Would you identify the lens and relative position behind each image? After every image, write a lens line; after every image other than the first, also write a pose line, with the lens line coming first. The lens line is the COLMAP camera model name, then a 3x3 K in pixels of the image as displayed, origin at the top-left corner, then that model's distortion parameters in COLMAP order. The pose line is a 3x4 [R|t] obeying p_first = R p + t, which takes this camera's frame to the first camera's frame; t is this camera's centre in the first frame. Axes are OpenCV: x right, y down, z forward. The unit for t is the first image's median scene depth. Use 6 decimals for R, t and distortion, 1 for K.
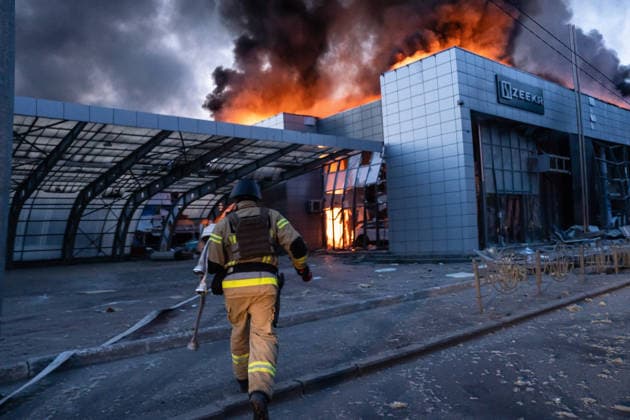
lens RADIAL K [[620.3, 0, 315.0], [0, 620.3, 210.0], [0, 0, 1]] dist [-0.165759, 0.002945]
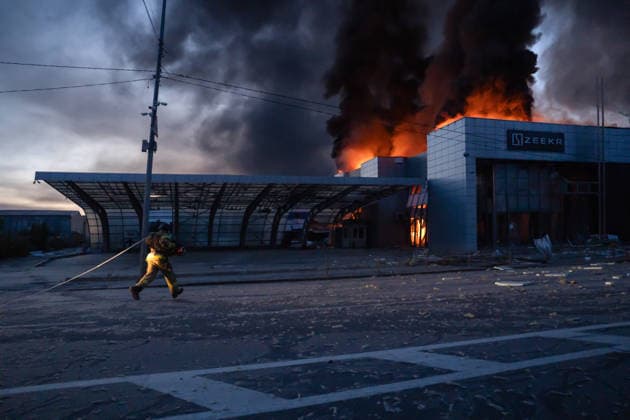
lens RADIAL K [[620.3, 0, 315.0], [0, 620.3, 210.0], [0, 0, 1]] dist [-0.165759, 0.002945]
pose [[0.920017, 0.014076, -0.391624, 0.463423], [-0.009336, 0.999858, 0.014005, -0.049013], [0.391766, -0.009229, 0.920019, -0.545269]]
